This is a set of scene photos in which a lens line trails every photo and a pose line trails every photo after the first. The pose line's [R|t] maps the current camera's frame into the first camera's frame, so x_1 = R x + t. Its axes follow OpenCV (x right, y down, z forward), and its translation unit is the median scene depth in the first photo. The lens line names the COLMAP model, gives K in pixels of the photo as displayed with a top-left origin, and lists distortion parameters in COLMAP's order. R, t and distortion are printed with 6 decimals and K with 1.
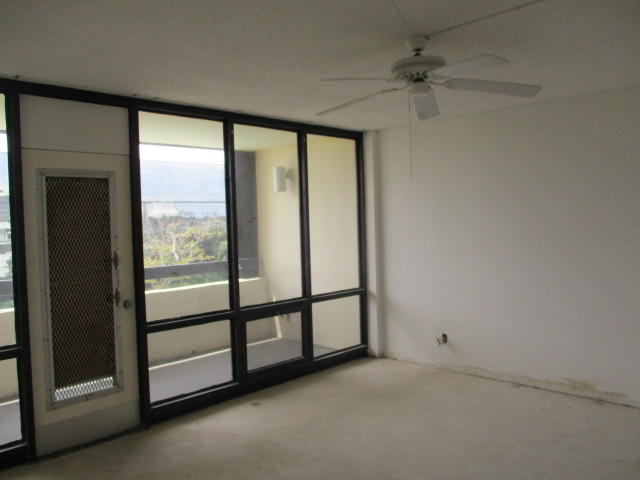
lens RADIAL K [[526.5, 0, 320.0], [0, 526.5, 240.0], [0, 0, 1]] dist [-0.006989, -0.015995]
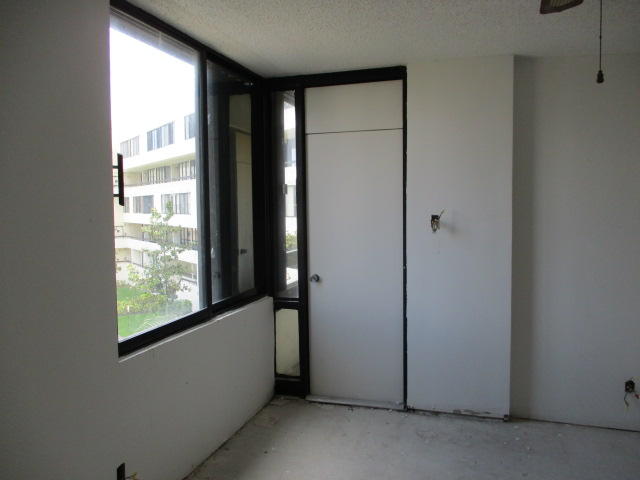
lens RADIAL K [[526.5, 0, 320.0], [0, 526.5, 240.0], [0, 0, 1]] dist [-0.006989, -0.015995]
pose [[0.468578, 0.077422, -0.880023, 0.438102], [-0.028578, 0.996959, 0.072493, -0.022187], [0.882960, -0.008819, 0.469366, 0.415084]]
